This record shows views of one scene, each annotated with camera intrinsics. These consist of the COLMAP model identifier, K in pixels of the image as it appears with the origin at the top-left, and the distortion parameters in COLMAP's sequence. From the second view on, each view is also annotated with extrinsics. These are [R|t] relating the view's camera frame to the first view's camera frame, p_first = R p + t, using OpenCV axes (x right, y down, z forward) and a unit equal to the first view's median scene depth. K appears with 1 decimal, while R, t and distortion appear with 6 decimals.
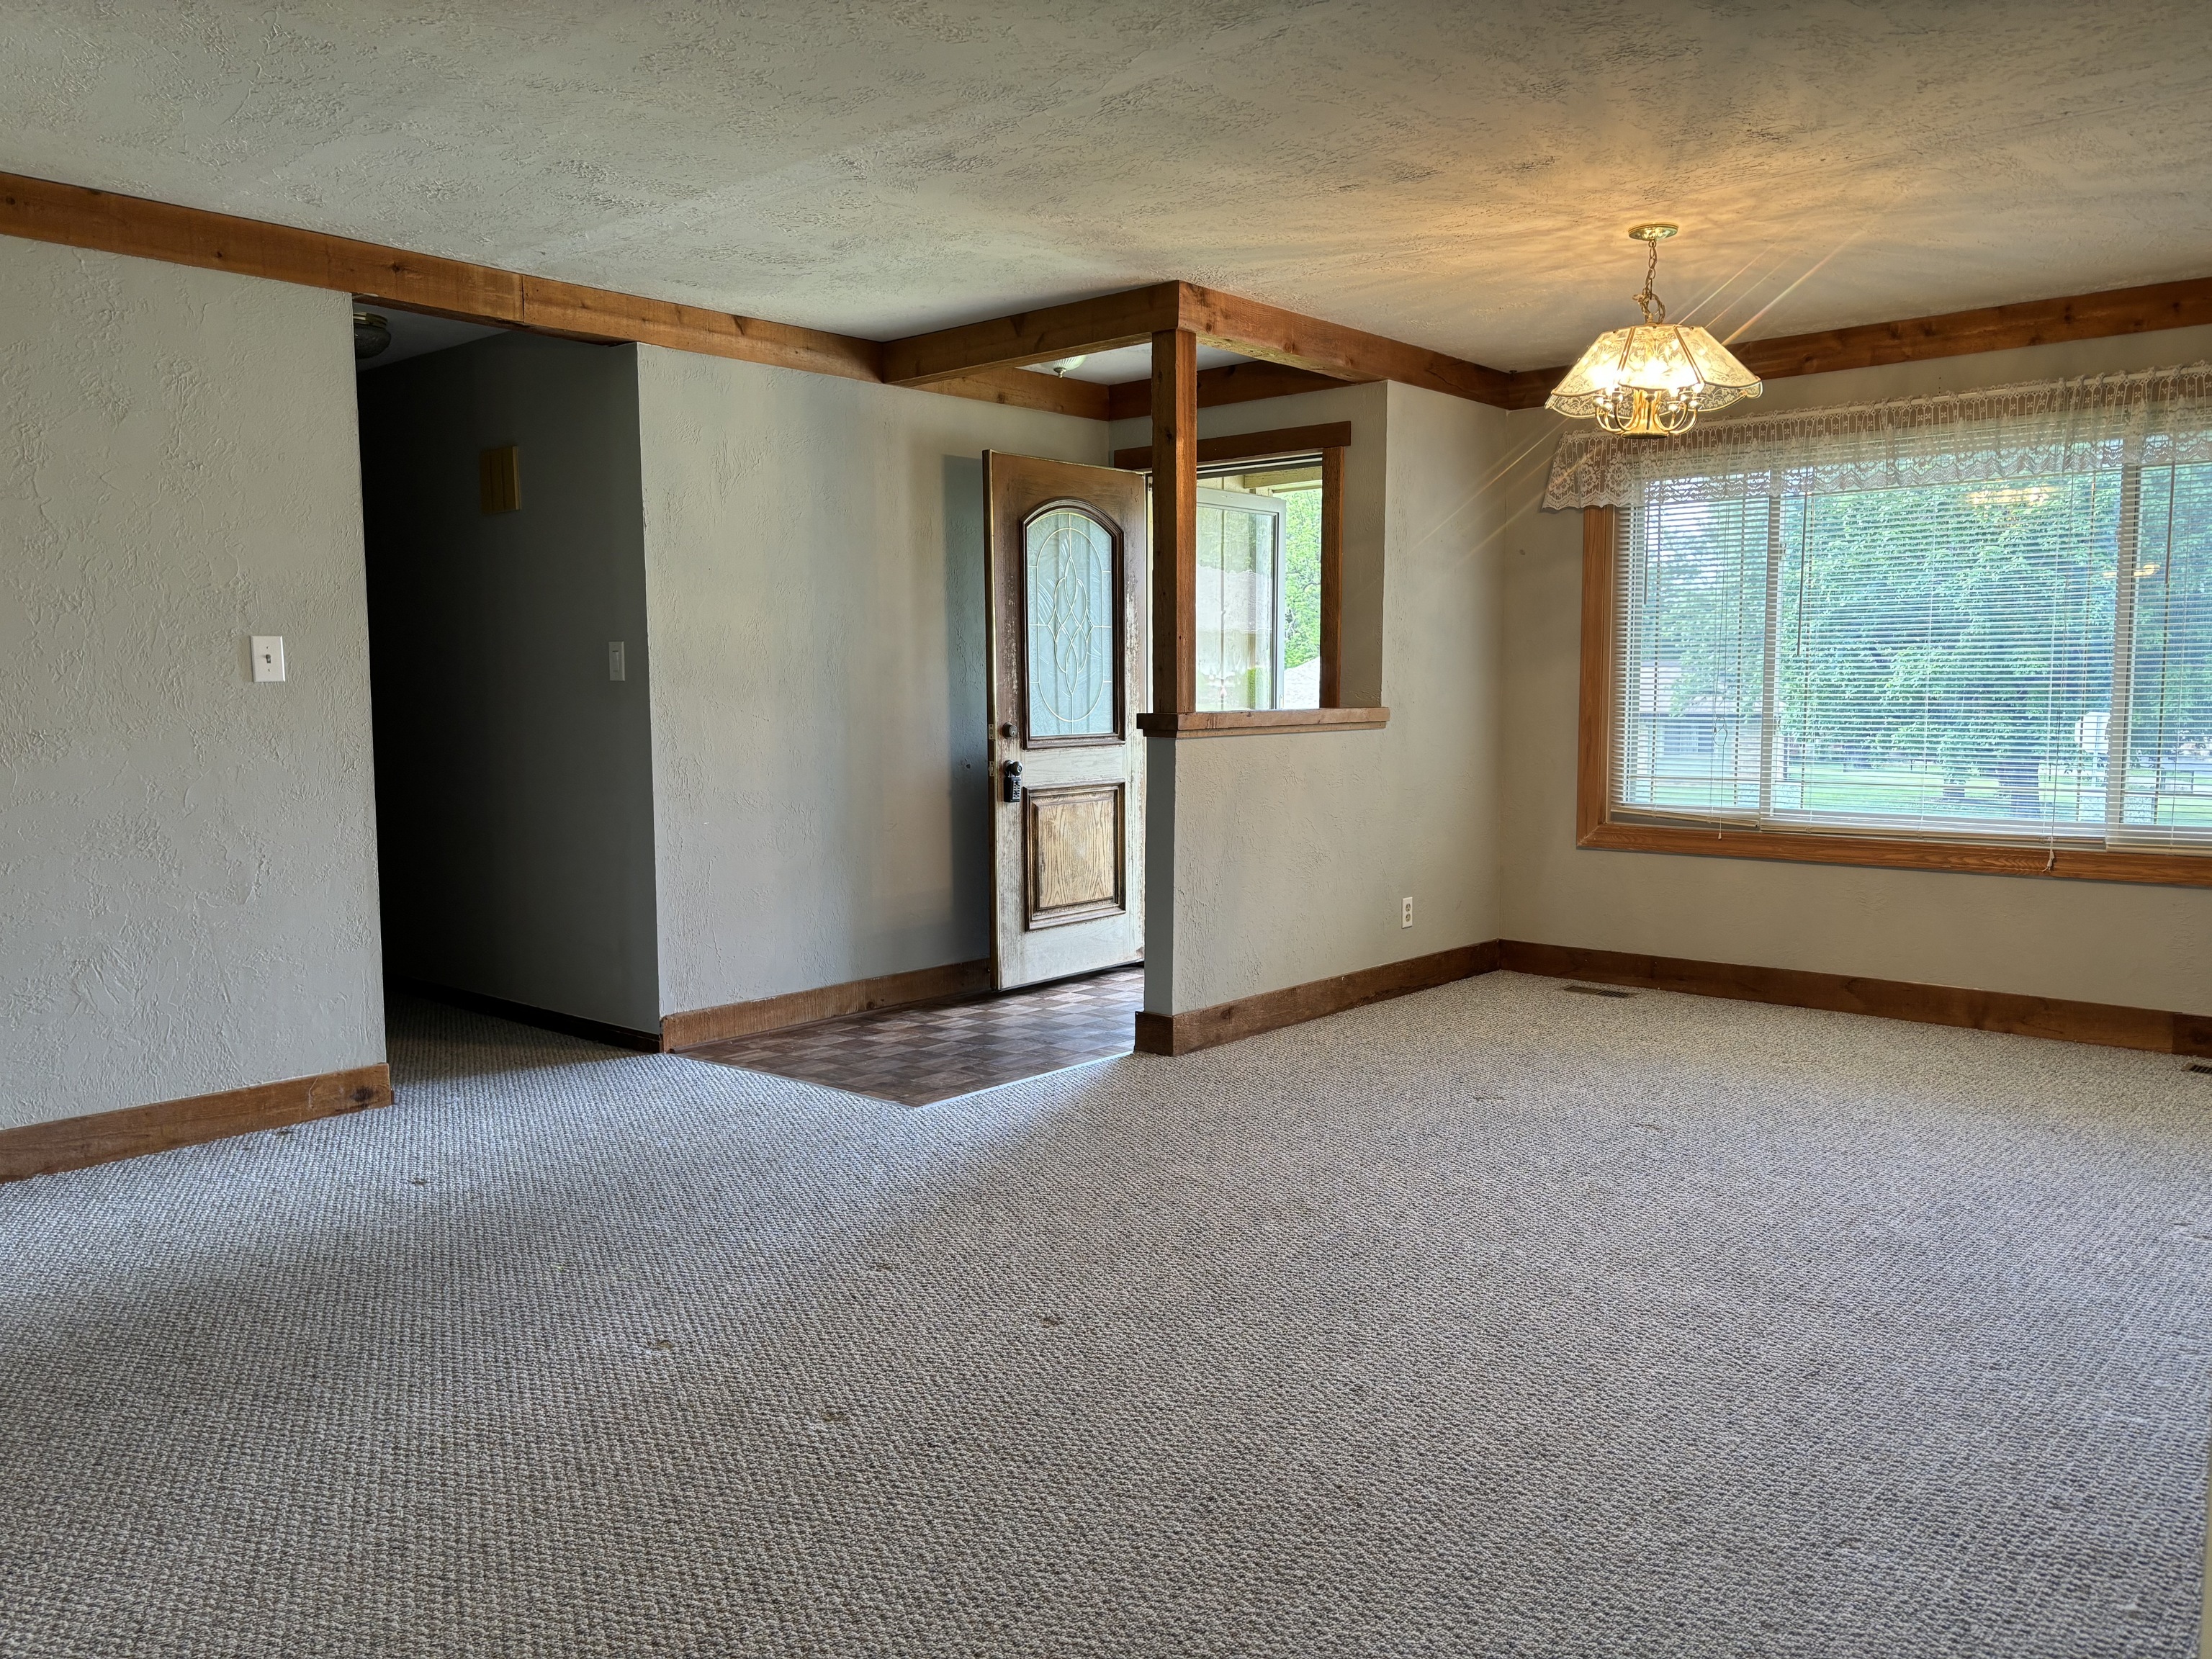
lens RADIAL K [[1688.4, 0, 1108.0], [0, 1688.4, 832.2], [0, 0, 1]] dist [0.070604, -0.071139]
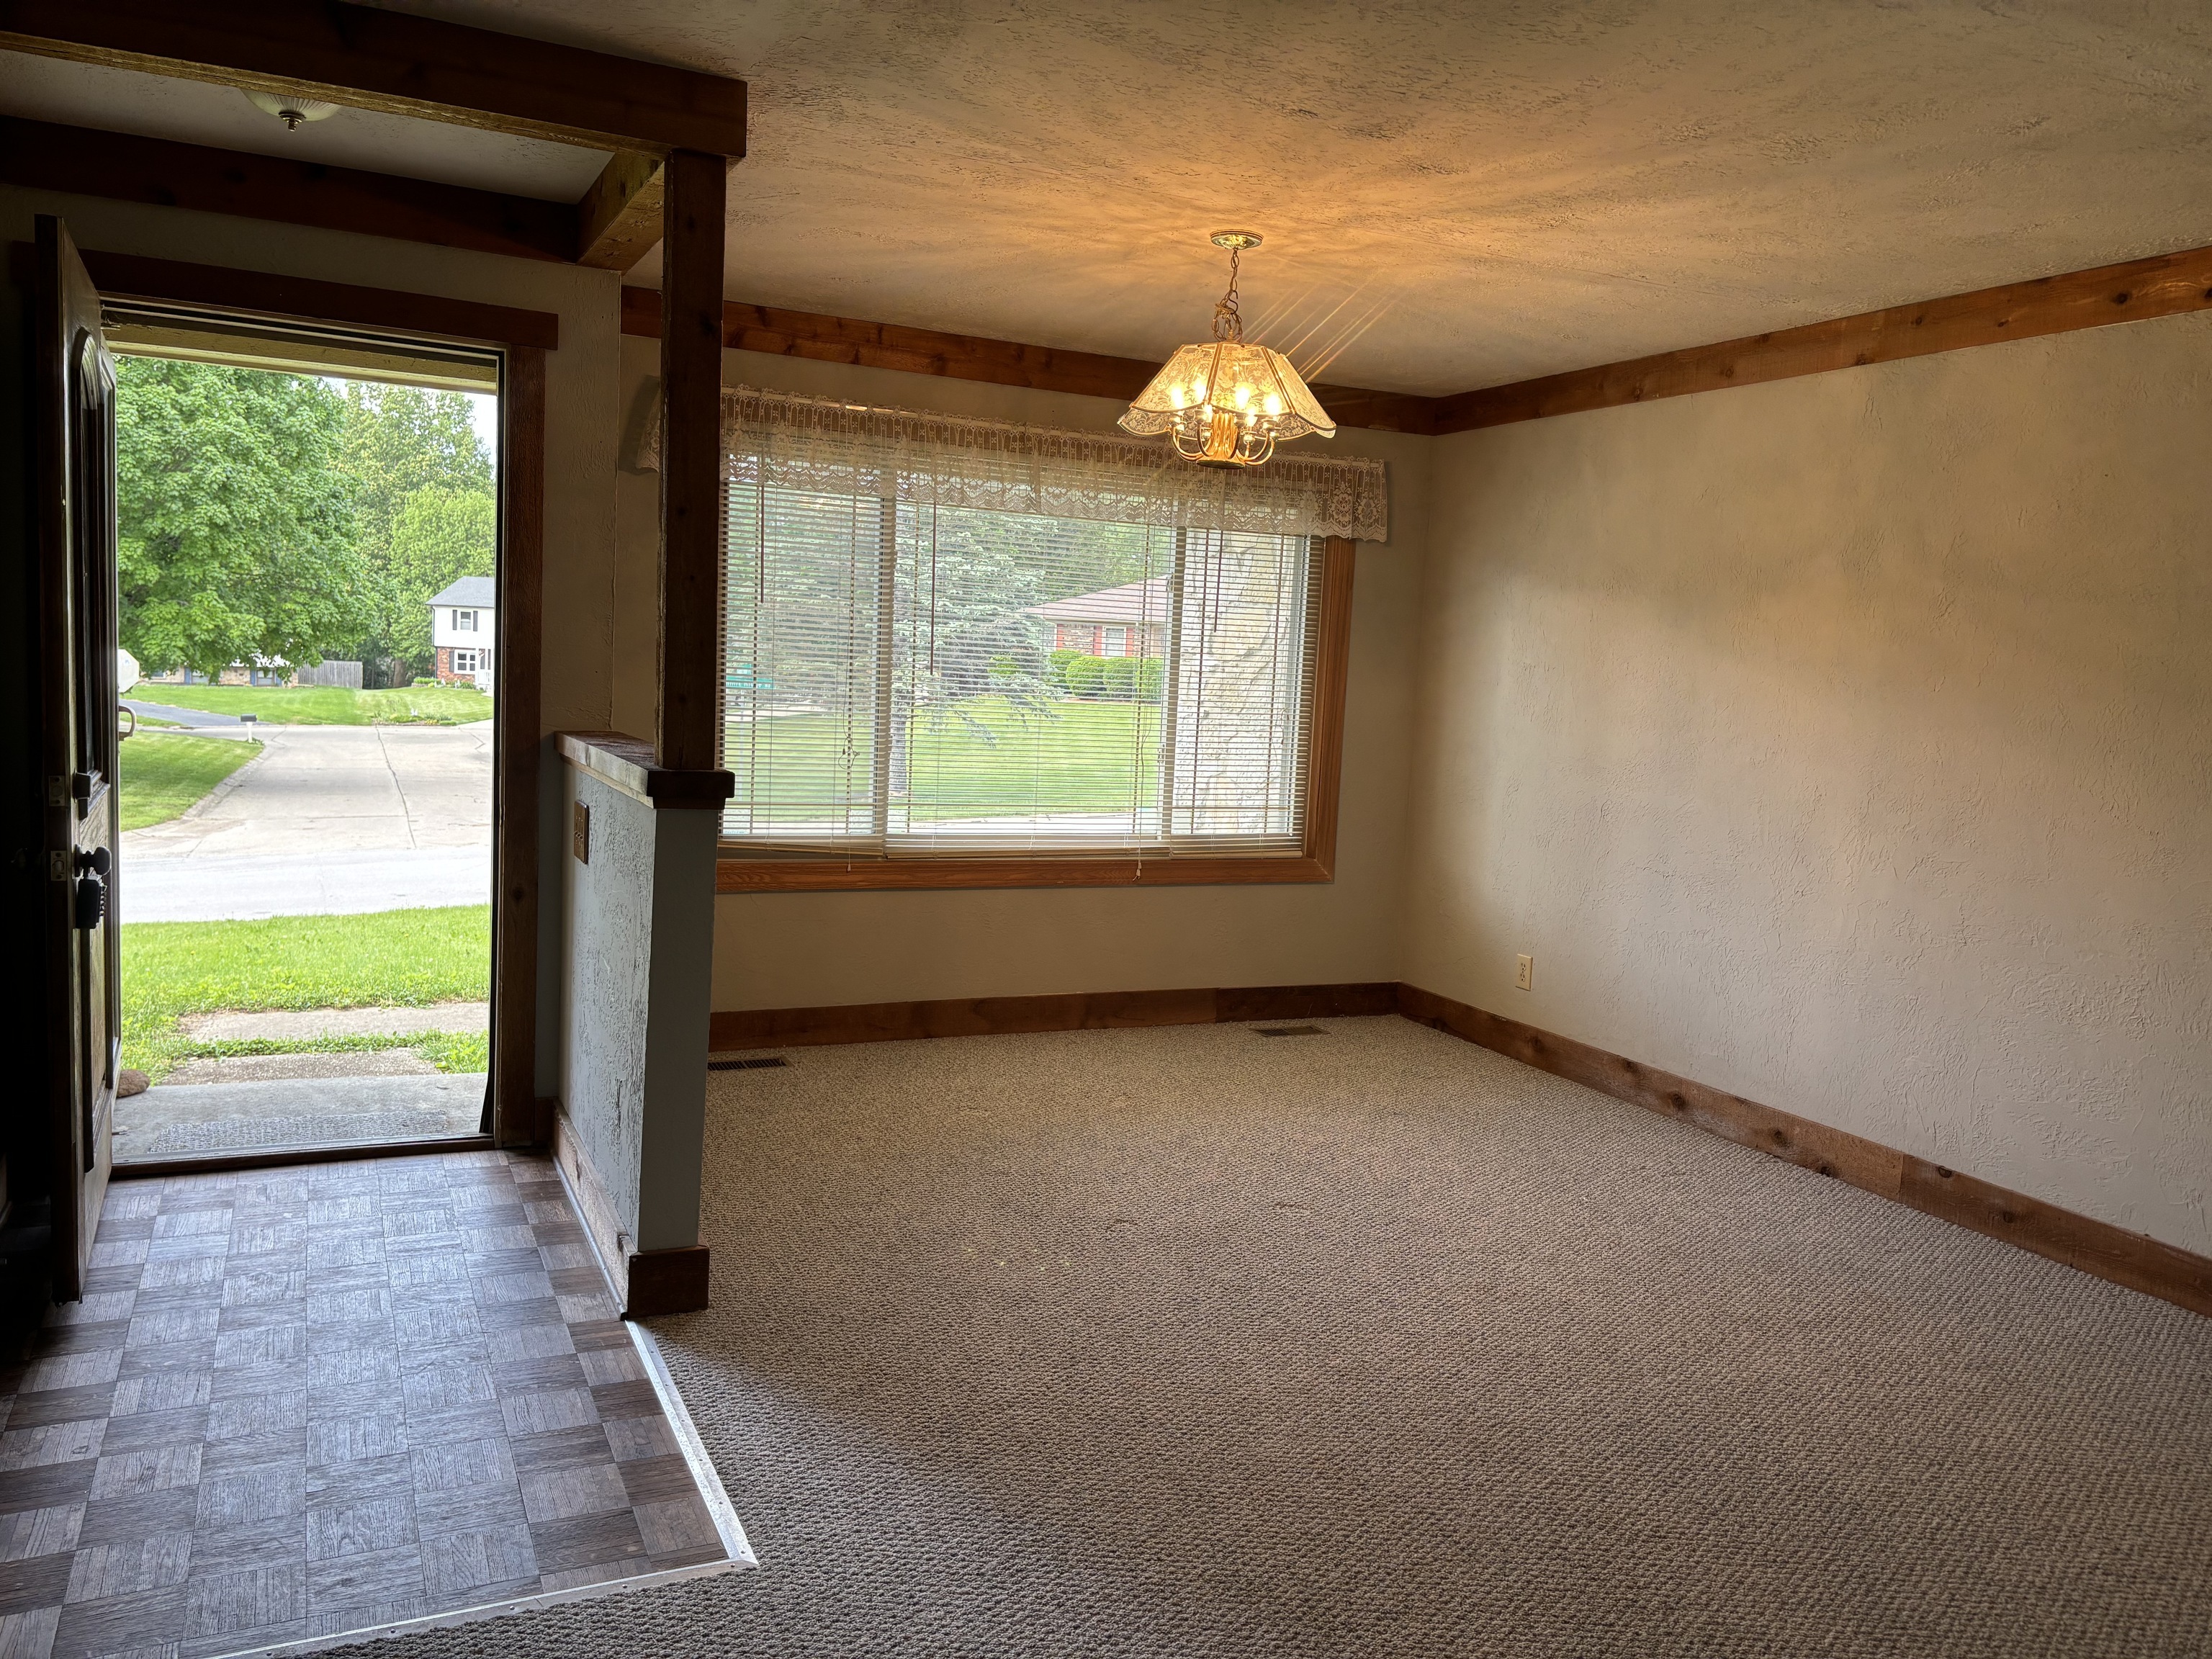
lens RADIAL K [[1702.6, 0, 1069.7], [0, 1702.6, 826.2], [0, 0, 1]] dist [0.060290, -0.072952]
pose [[0.383082, -0.071959, 0.920907, -0.550505], [0.028116, 0.997407, 0.066240, -0.097649], [-0.923287, 0.000517, 0.384112, 0.694840]]
